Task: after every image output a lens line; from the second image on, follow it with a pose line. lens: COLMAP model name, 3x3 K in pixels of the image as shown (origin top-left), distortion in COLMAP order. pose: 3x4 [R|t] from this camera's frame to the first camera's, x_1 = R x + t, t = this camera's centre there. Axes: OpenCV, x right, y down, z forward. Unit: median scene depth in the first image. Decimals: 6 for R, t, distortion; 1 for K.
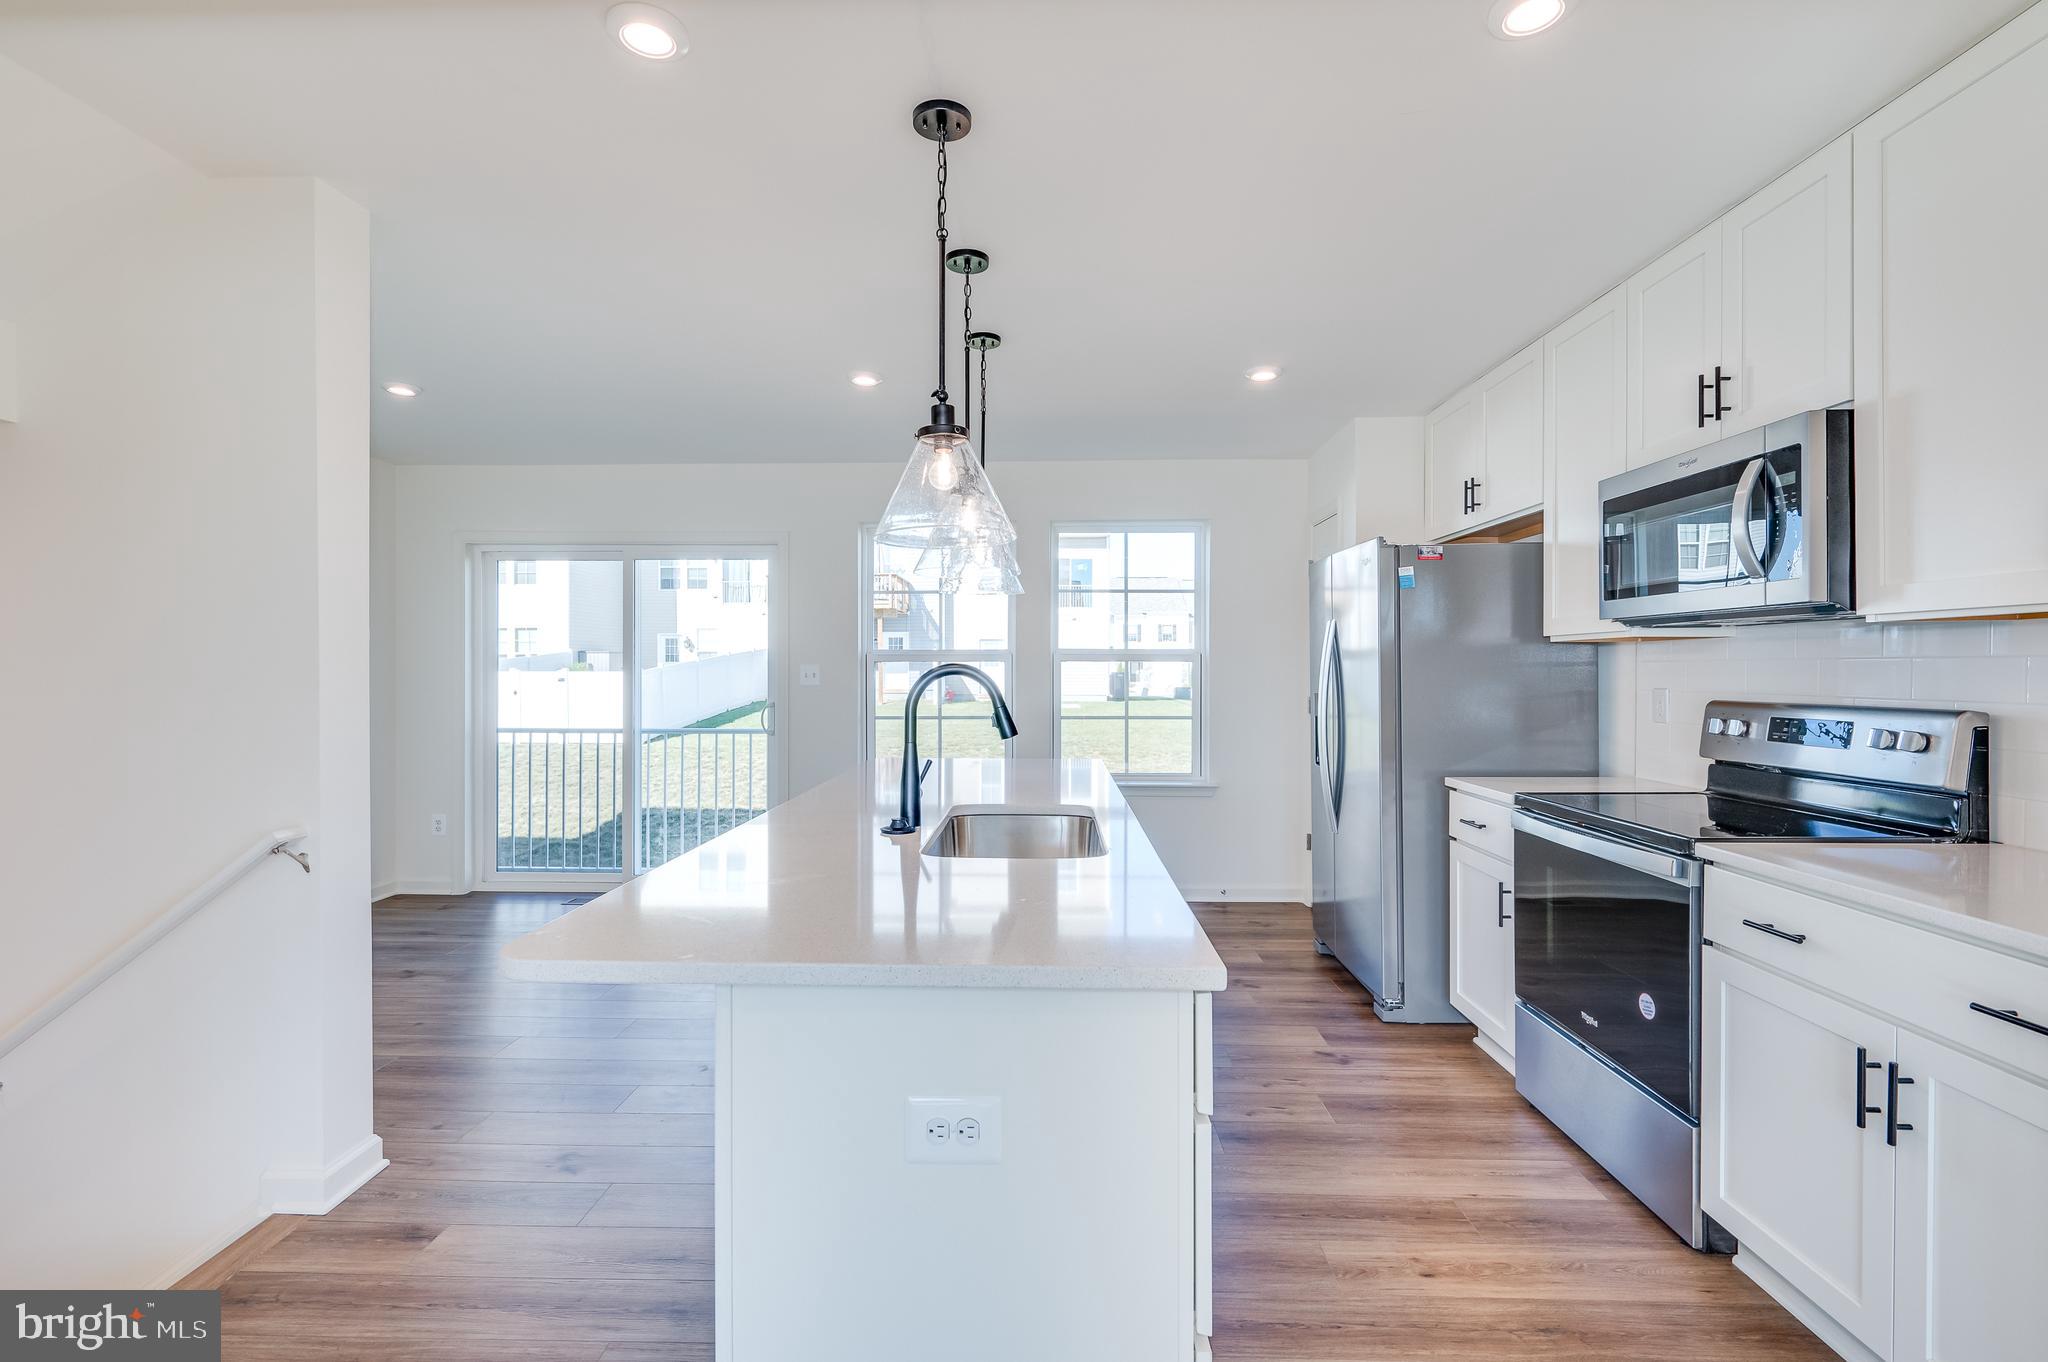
lens RADIAL K [[940.3, 0, 998.3], [0, 940.3, 679.1], [0, 0, 1]] dist [-0.000348, 0.000024]
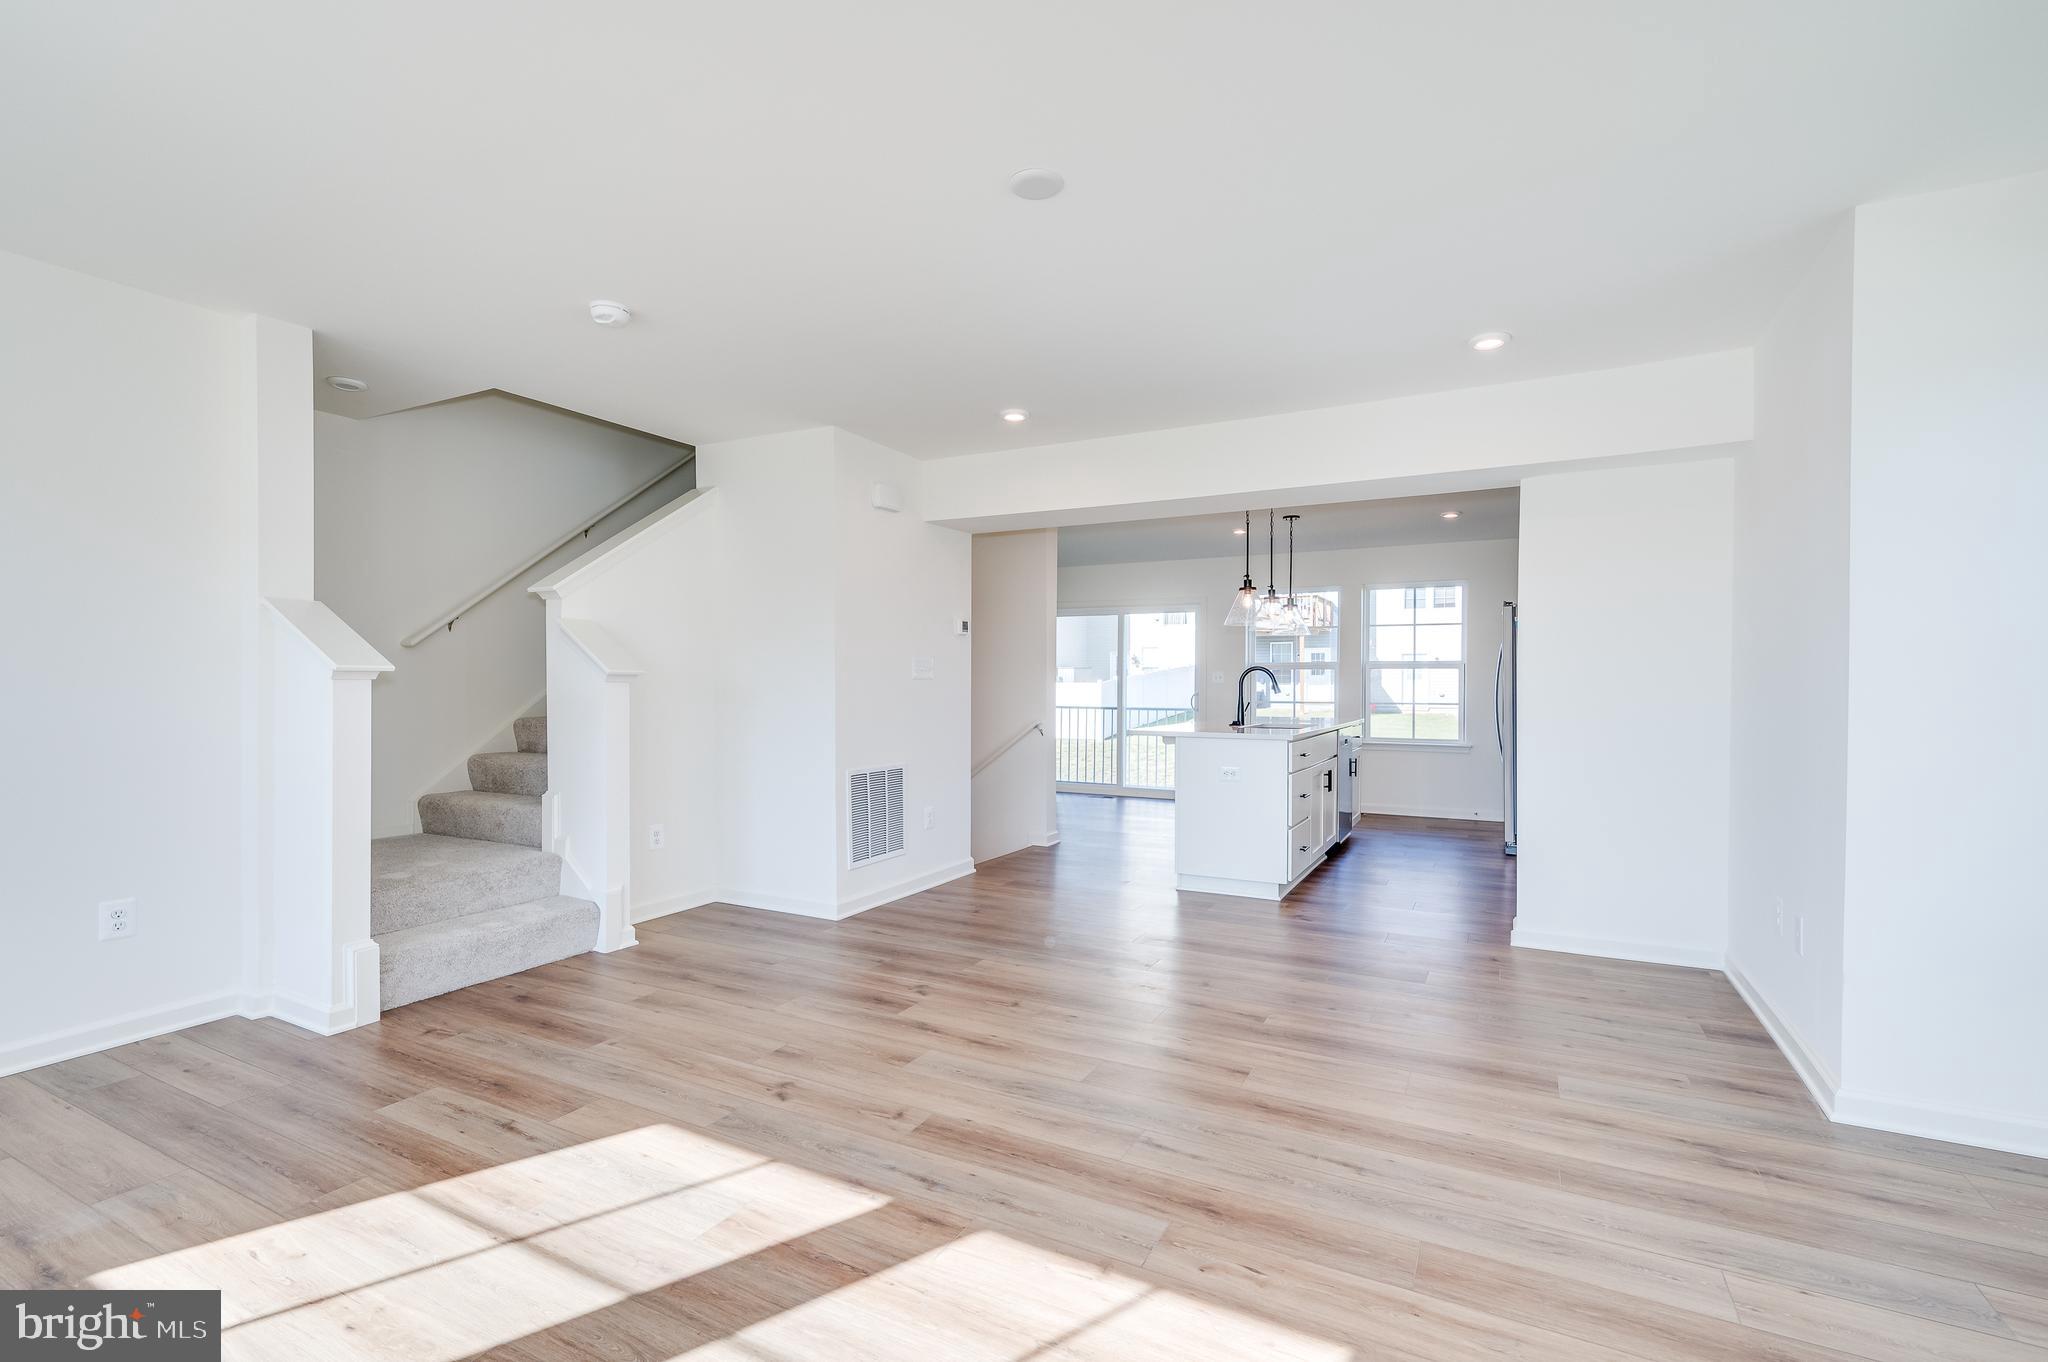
lens RADIAL K [[905.5, 0, 1012.8], [0, 905.5, 687.7], [0, 0, 1]] dist [0.000076, 0.000041]
pose [[0.903181, 0.005165, -0.429228, 0.350436], [-0.007590, 0.999963, -0.003937, 0.047756], [0.429192, 0.006814, 0.903187, -1.334319]]
